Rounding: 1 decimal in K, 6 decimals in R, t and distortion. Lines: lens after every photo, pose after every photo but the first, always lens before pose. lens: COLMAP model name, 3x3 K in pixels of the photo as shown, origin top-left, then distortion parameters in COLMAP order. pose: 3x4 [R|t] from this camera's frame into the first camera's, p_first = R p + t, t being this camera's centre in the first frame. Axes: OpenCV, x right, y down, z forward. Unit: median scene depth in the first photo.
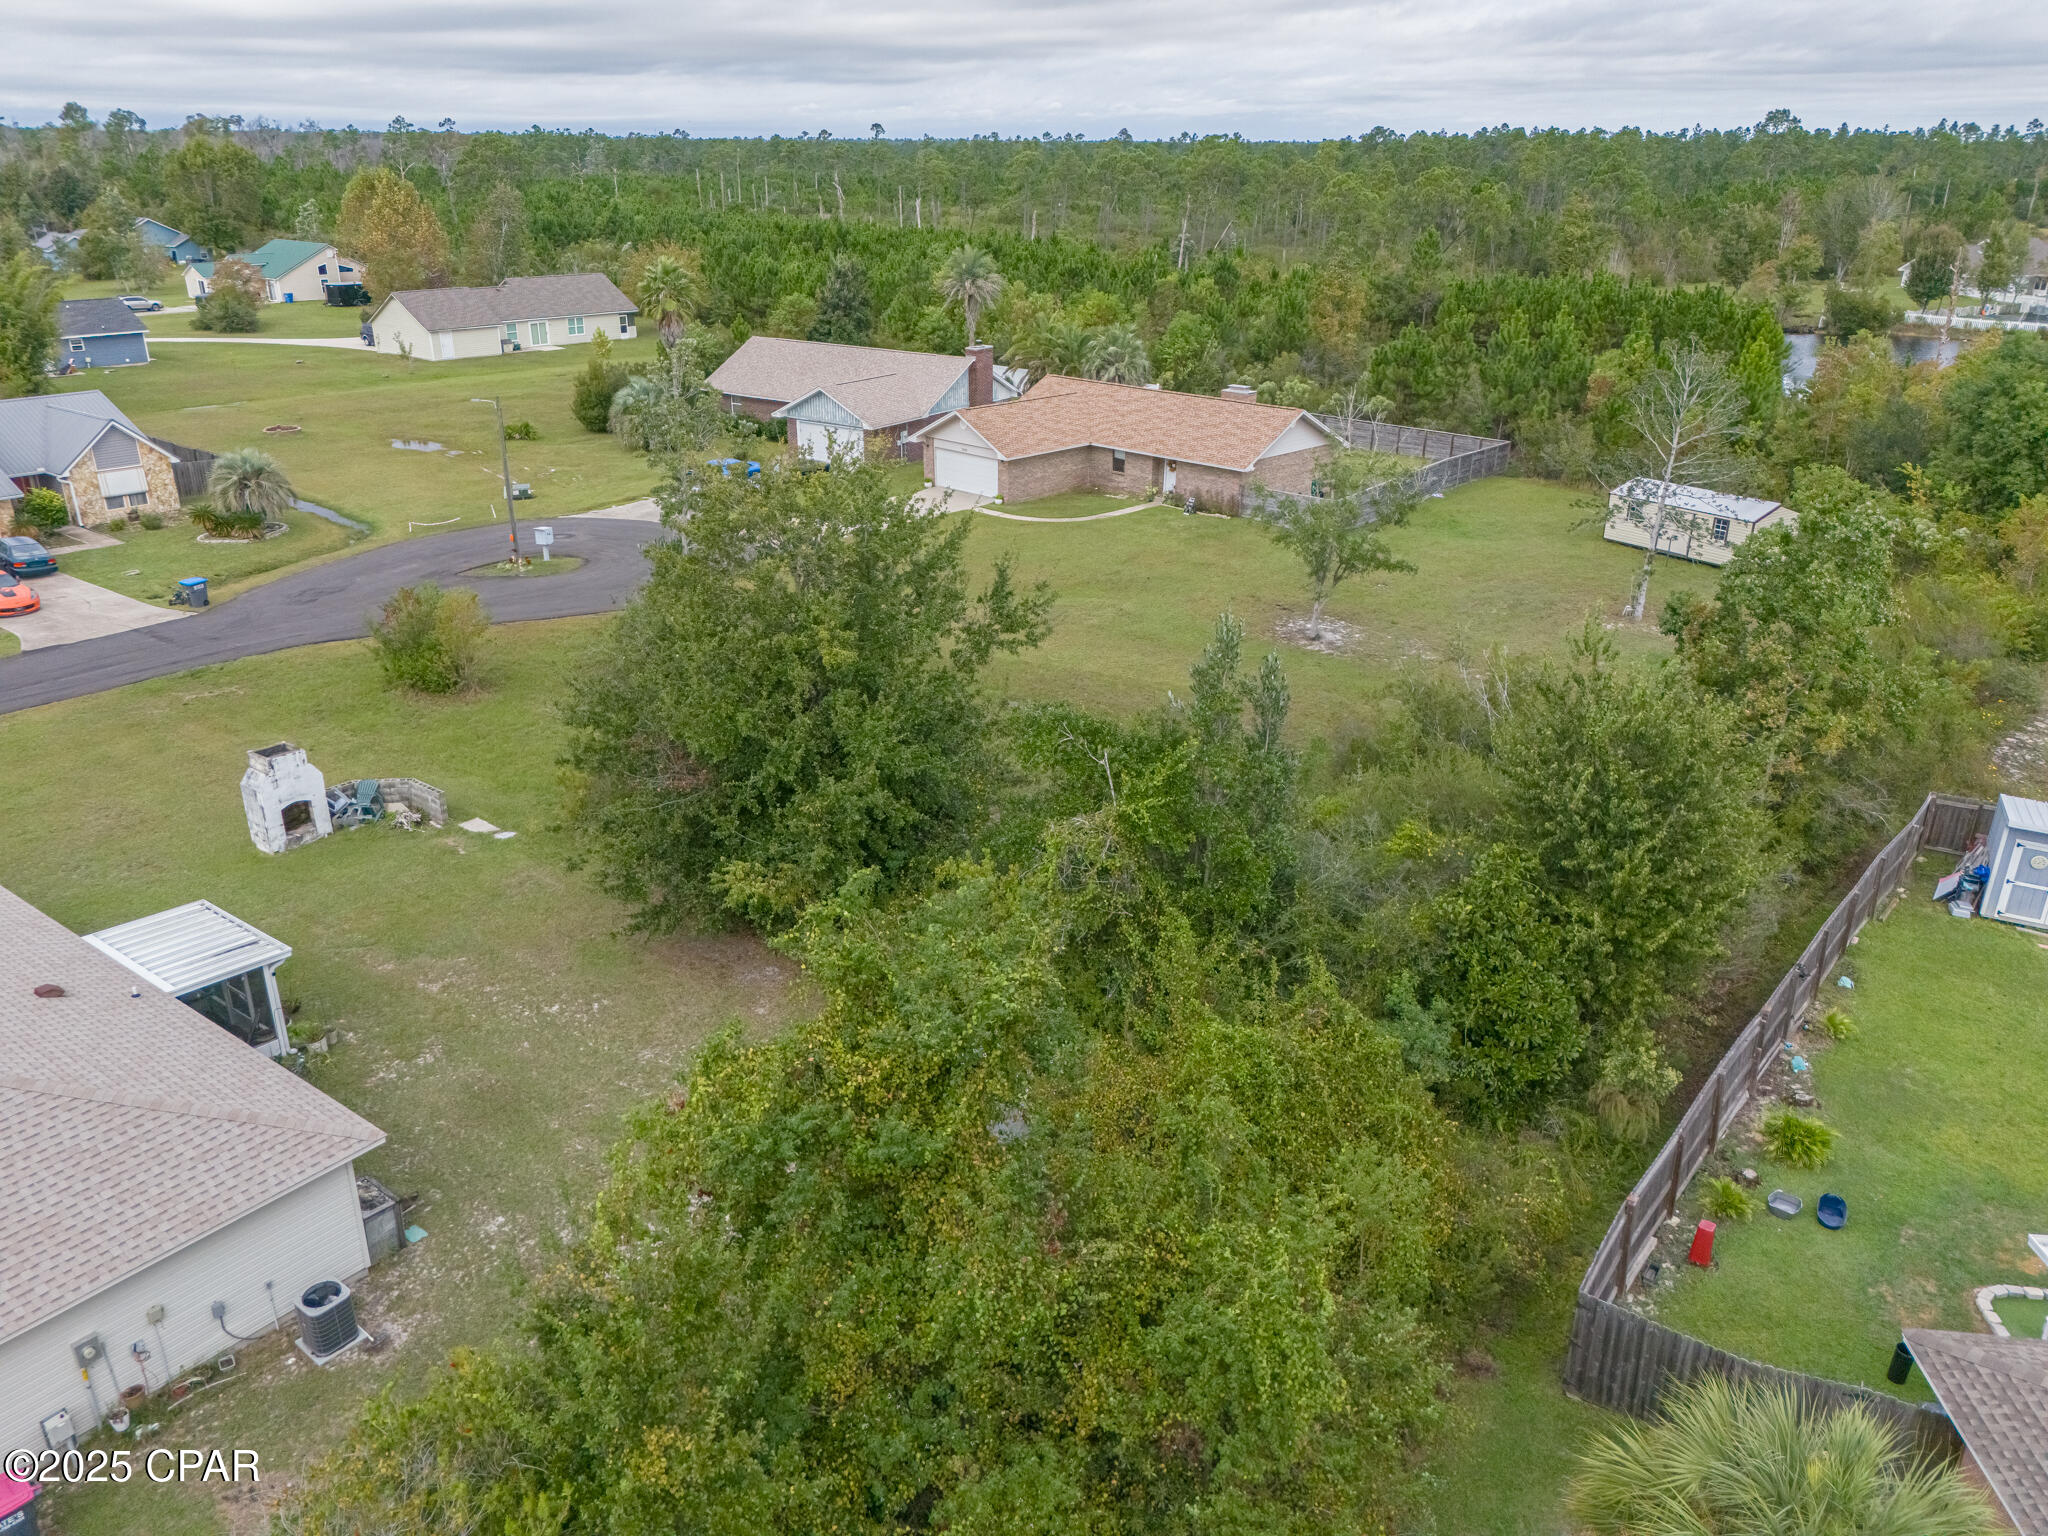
lens RADIAL K [[1505.3, 0, 1024.0], [0, 1505.3, 768.0], [0, 0, 1]] dist [0.062143, -0.039259]
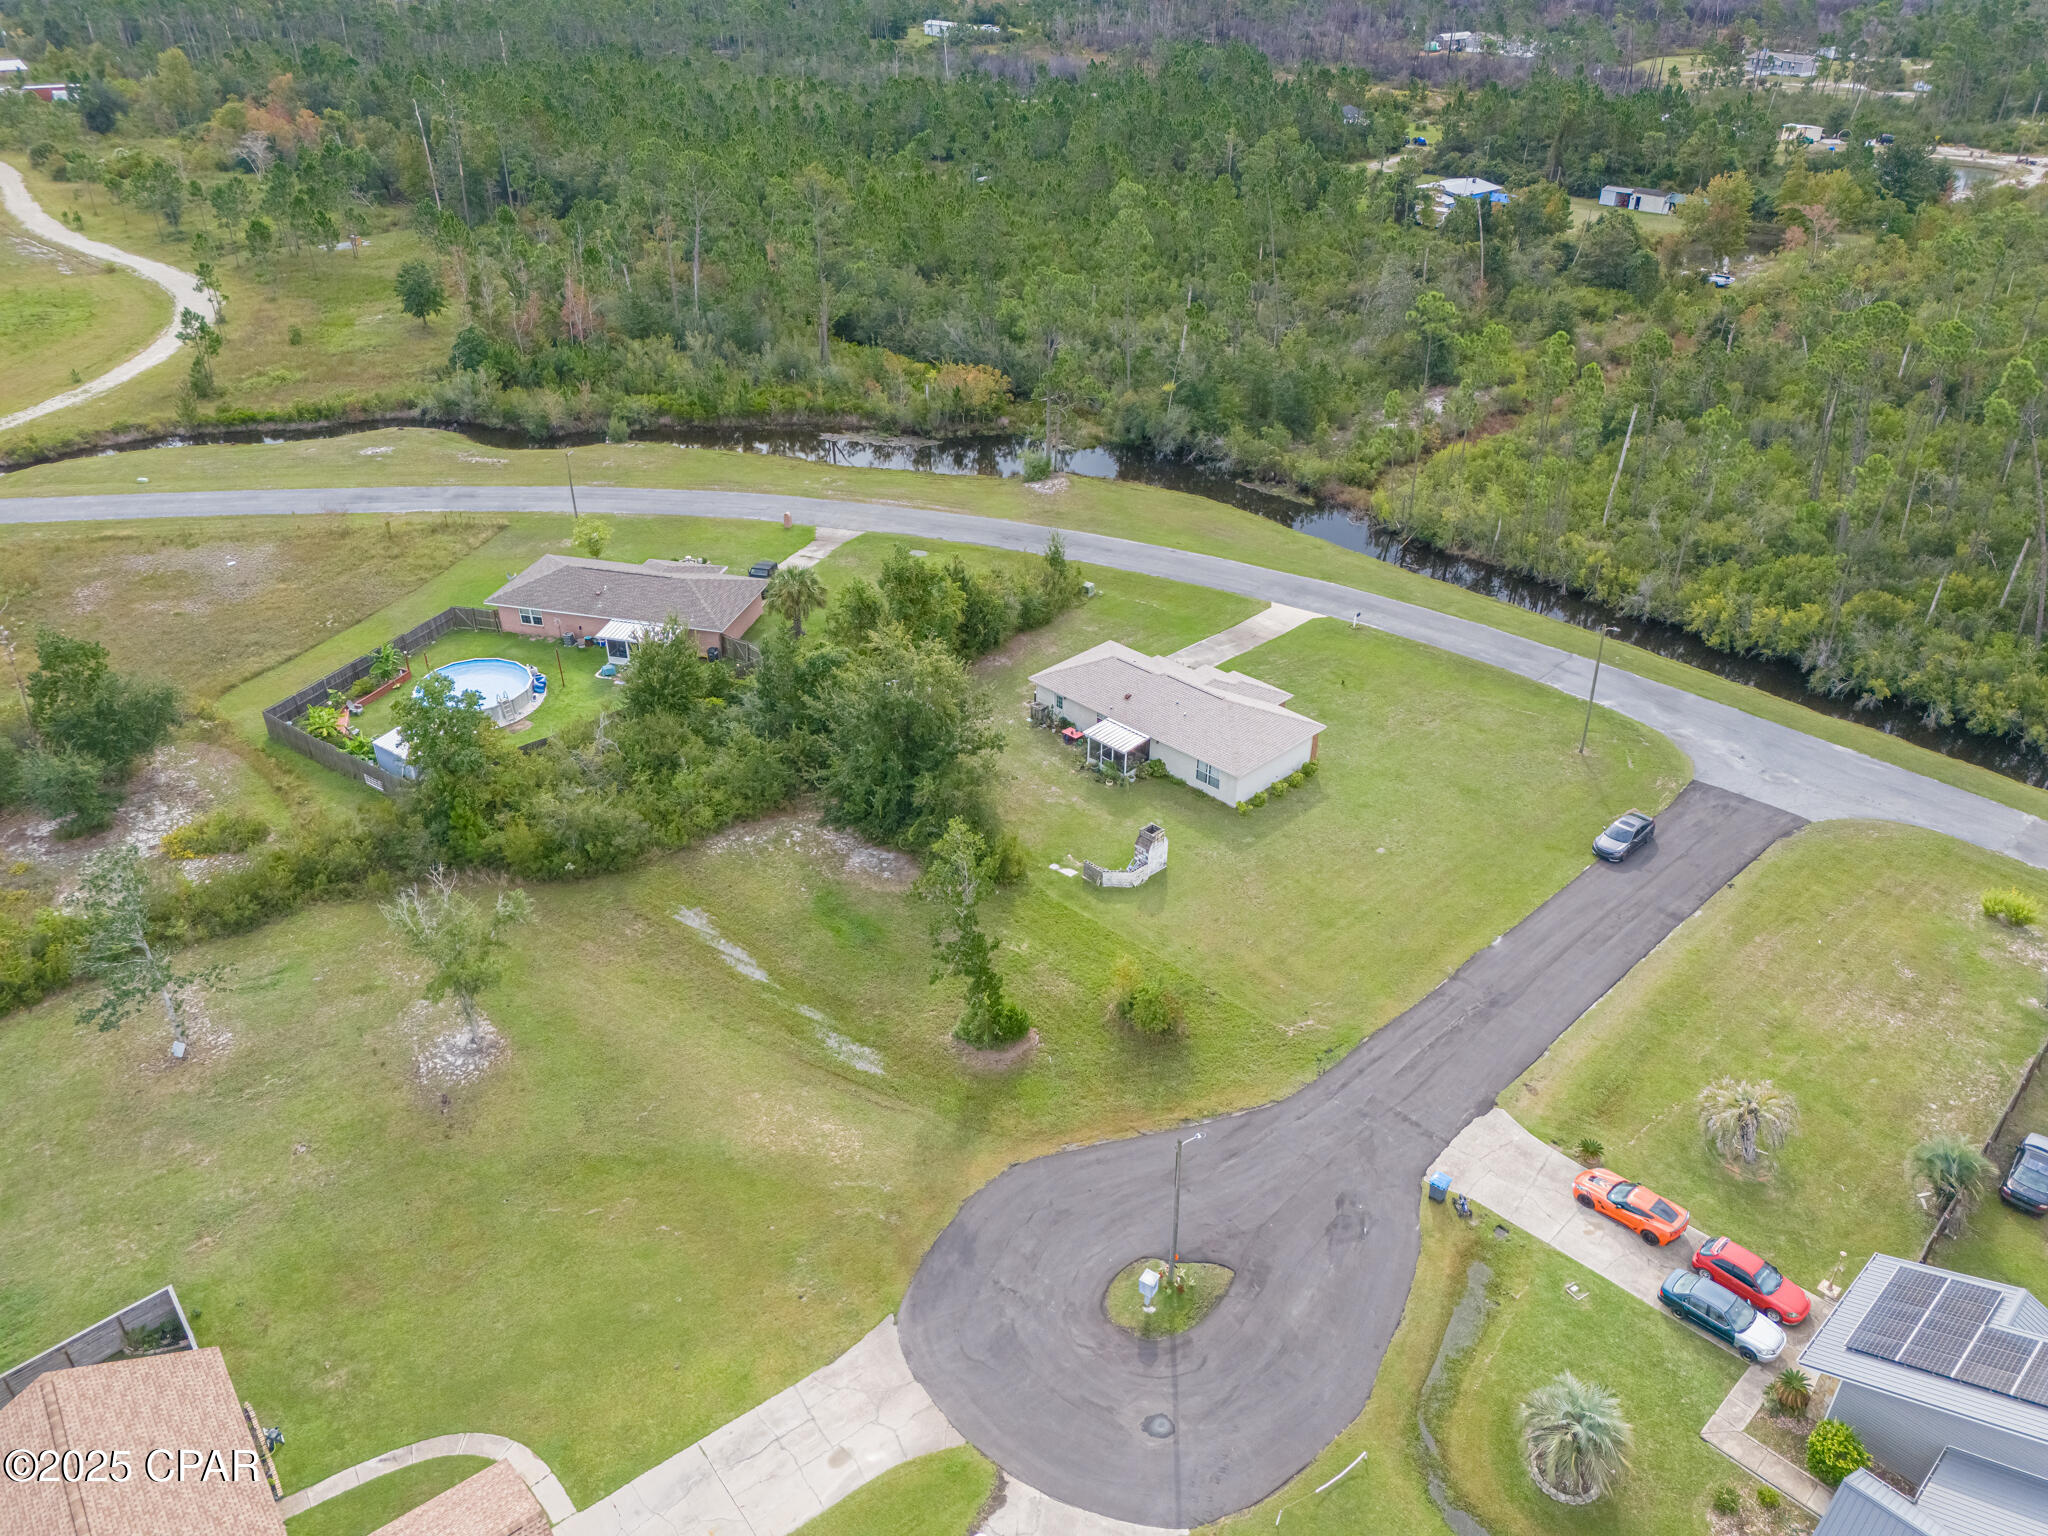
lens RADIAL K [[1489.9, 0, 1028.2], [0, 1489.9, 785.6], [0, 0, 1]] dist [0.074214, -0.065259]
pose [[-0.990086, -0.084226, 0.112405, -0.272030], [0.041669, 0.588111, 0.807706, -0.860615], [-0.134136, 0.804383, -0.578771, 1.081564]]
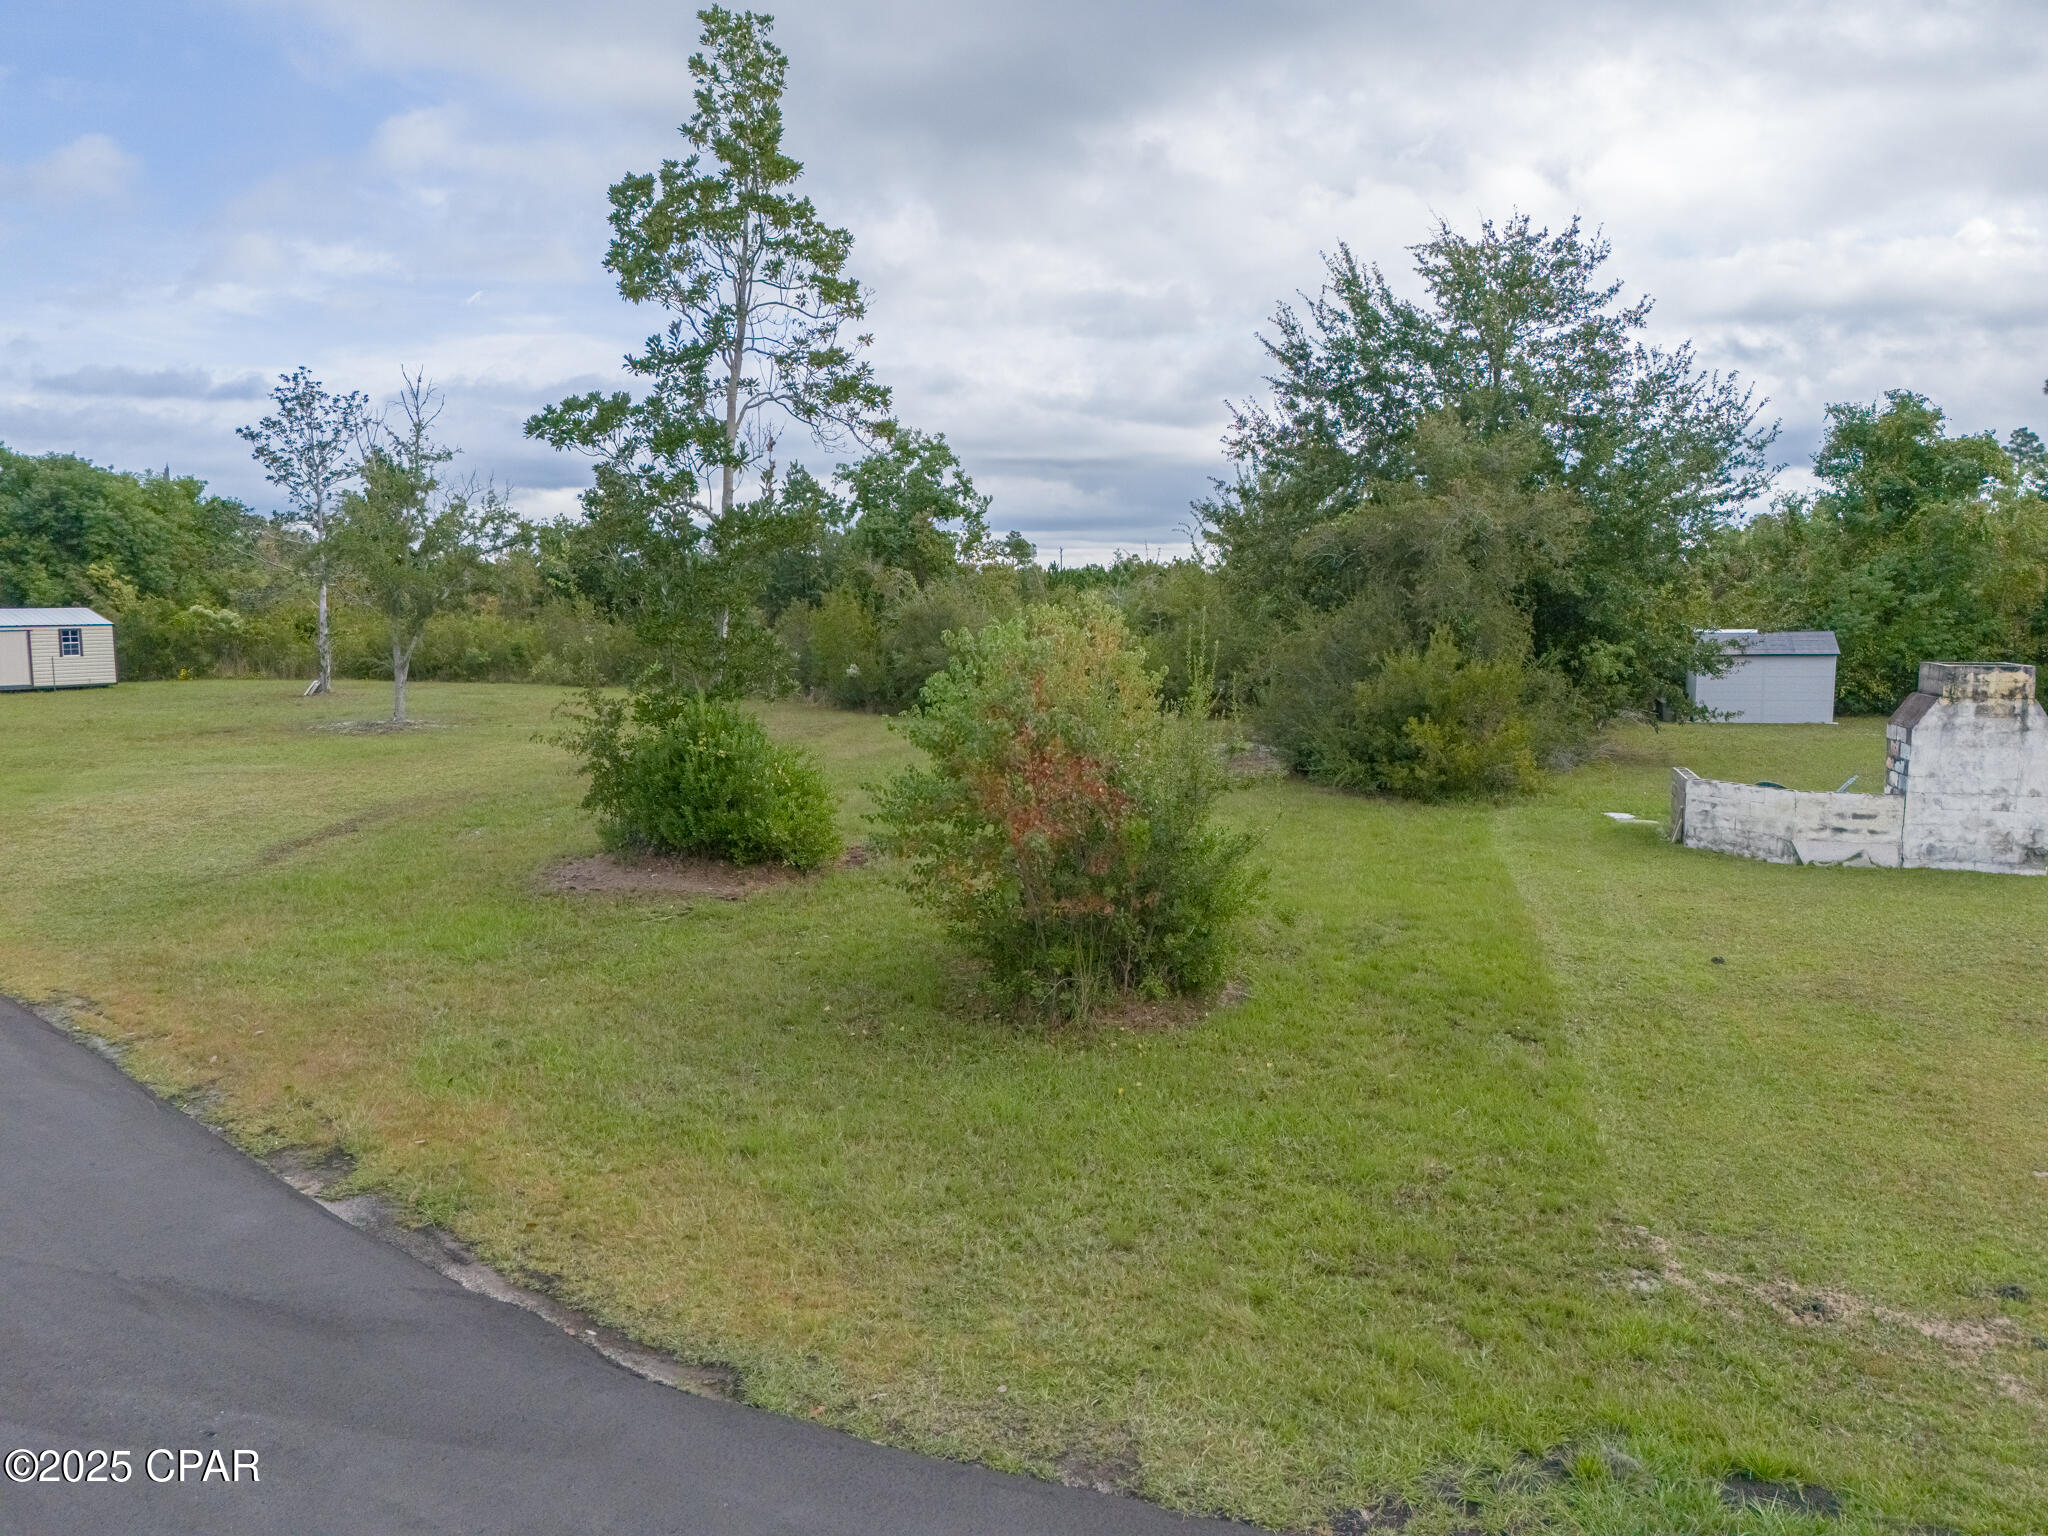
lens RADIAL K [[1509.1, 0, 1030.0], [0, 1509.1, 784.1], [0, 0, 1]] dist [0.050602, -0.033772]
pose [[-0.382082, -0.123214, 0.915878, -0.414135], [0.349495, 0.898198, 0.266636, -0.107093], [-0.855492, 0.421971, -0.300122, 0.709953]]
